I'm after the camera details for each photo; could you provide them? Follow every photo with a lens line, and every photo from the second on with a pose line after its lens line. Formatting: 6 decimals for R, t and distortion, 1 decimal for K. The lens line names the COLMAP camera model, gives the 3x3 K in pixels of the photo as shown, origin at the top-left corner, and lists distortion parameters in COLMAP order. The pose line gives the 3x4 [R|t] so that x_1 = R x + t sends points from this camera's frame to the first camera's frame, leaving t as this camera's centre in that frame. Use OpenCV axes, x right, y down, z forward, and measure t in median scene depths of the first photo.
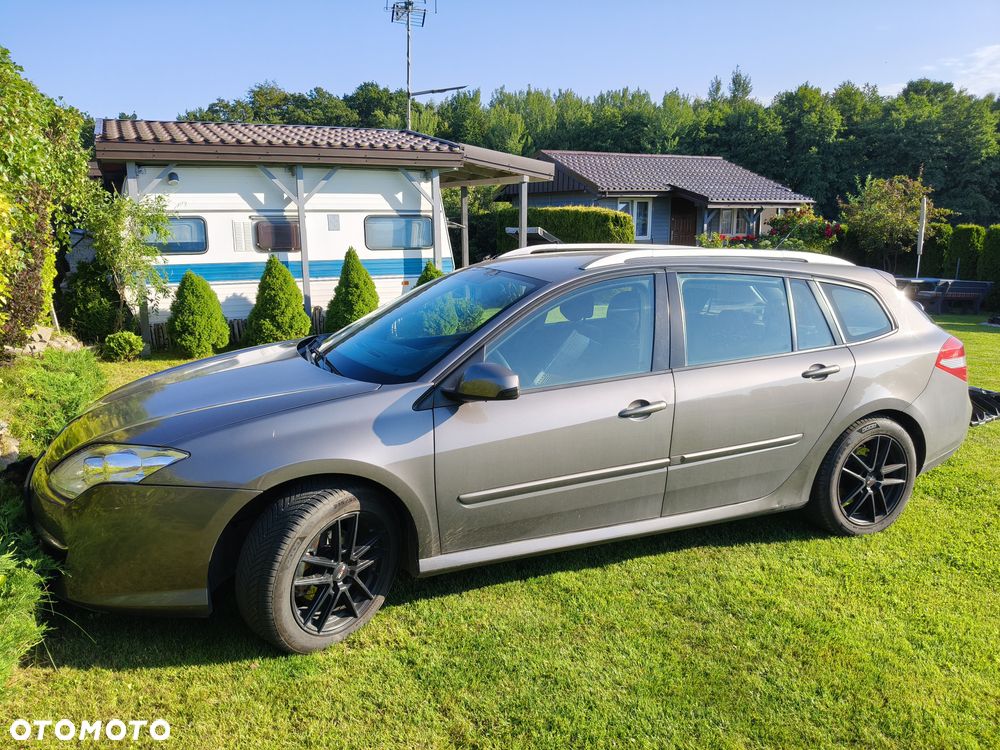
lens RADIAL K [[787.7, 0, 516.5], [0, 787.7, 374.2], [0, 0, 1]] dist [0.005409, -0.029604]
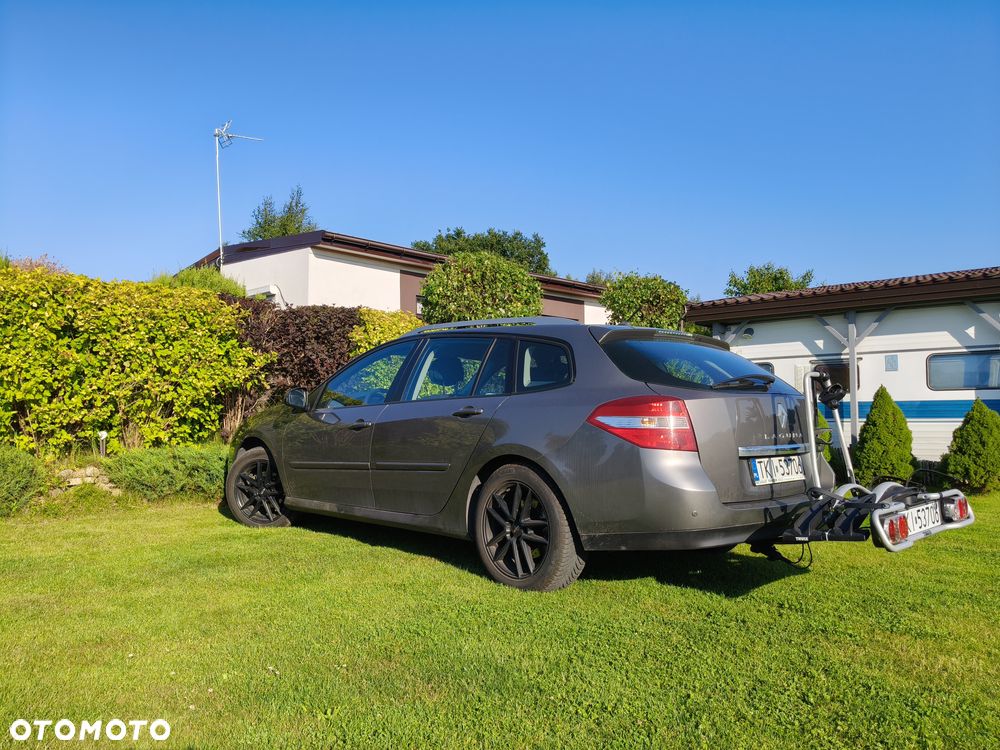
lens RADIAL K [[775.2, 0, 503.6], [0, 775.2, 370.8], [0, 0, 1]] dist [0.046254, -0.109275]
pose [[0.355649, -0.052257, -0.933158, 0.529916], [-0.178899, 0.976168, -0.122848, 0.024838], [0.917338, 0.210632, 0.337824, 0.237913]]
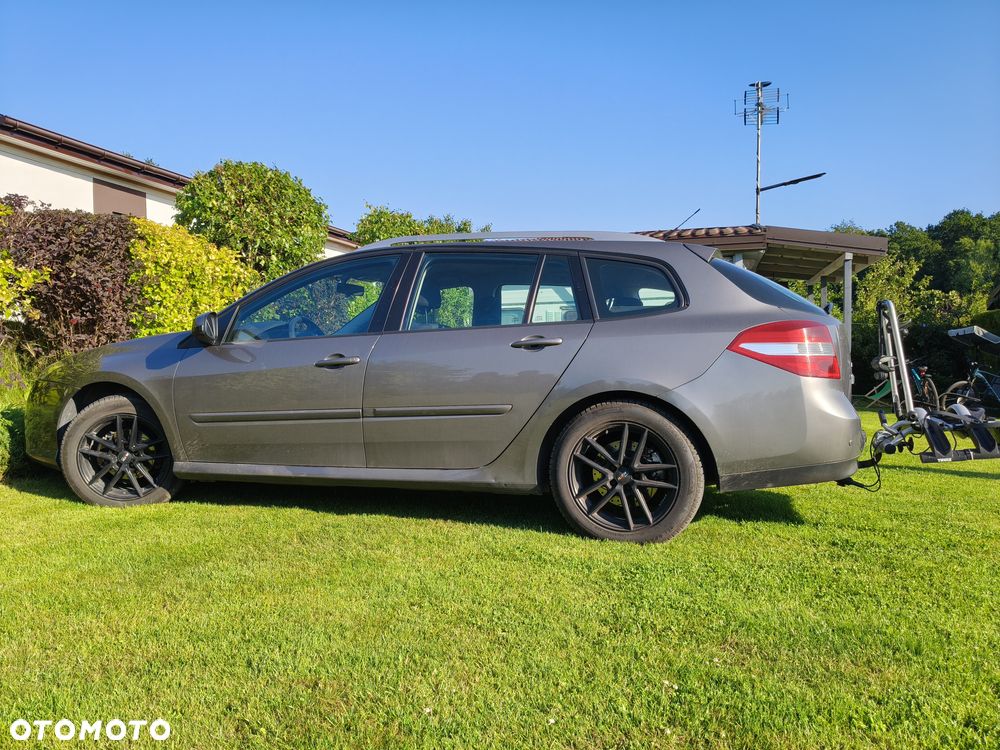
lens RADIAL K [[778.3, 0, 500.0], [0, 778.3, 375.0], [0, 0, 1]] dist [0.067136, -0.153315]
pose [[0.750454, 0.005812, -0.660897, 0.353353], [-0.120230, 0.984477, -0.127865, 0.058785], [0.649895, 0.175416, 0.739504, 0.104157]]
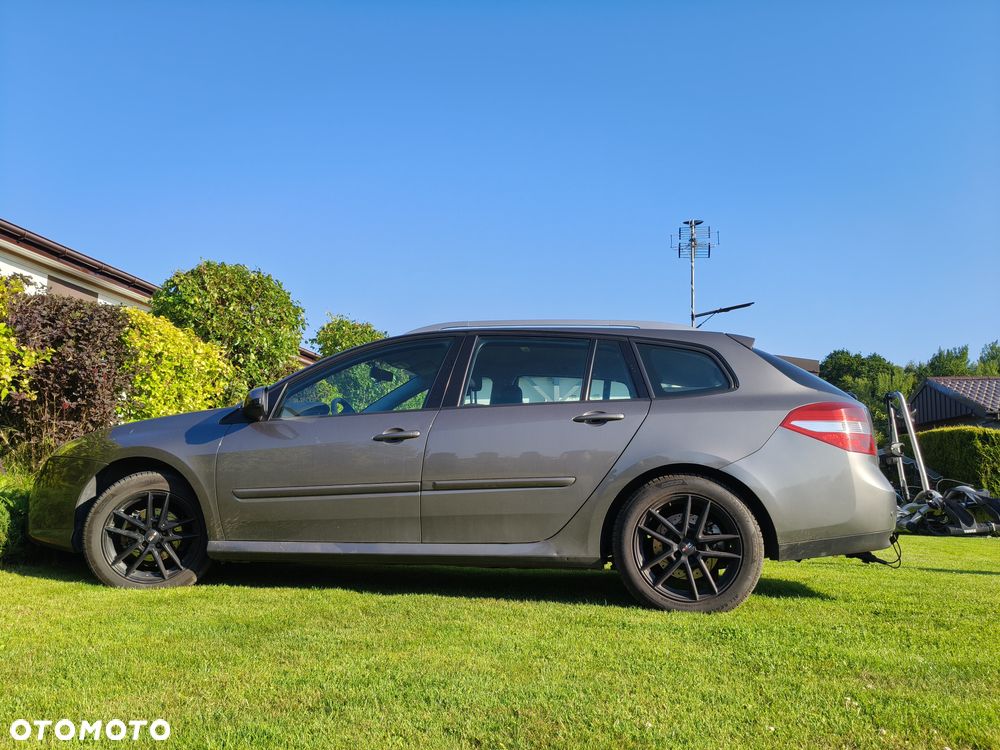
lens RADIAL K [[775.2, 0, 503.6], [0, 775.2, 370.8], [0, 0, 1]] dist [0.046254, -0.109275]
pose [[0.825353, -0.078916, -0.559075, 0.305259], [-0.114300, 0.946329, -0.302319, 0.091521], [0.552926, 0.313422, 0.772036, 0.057496]]
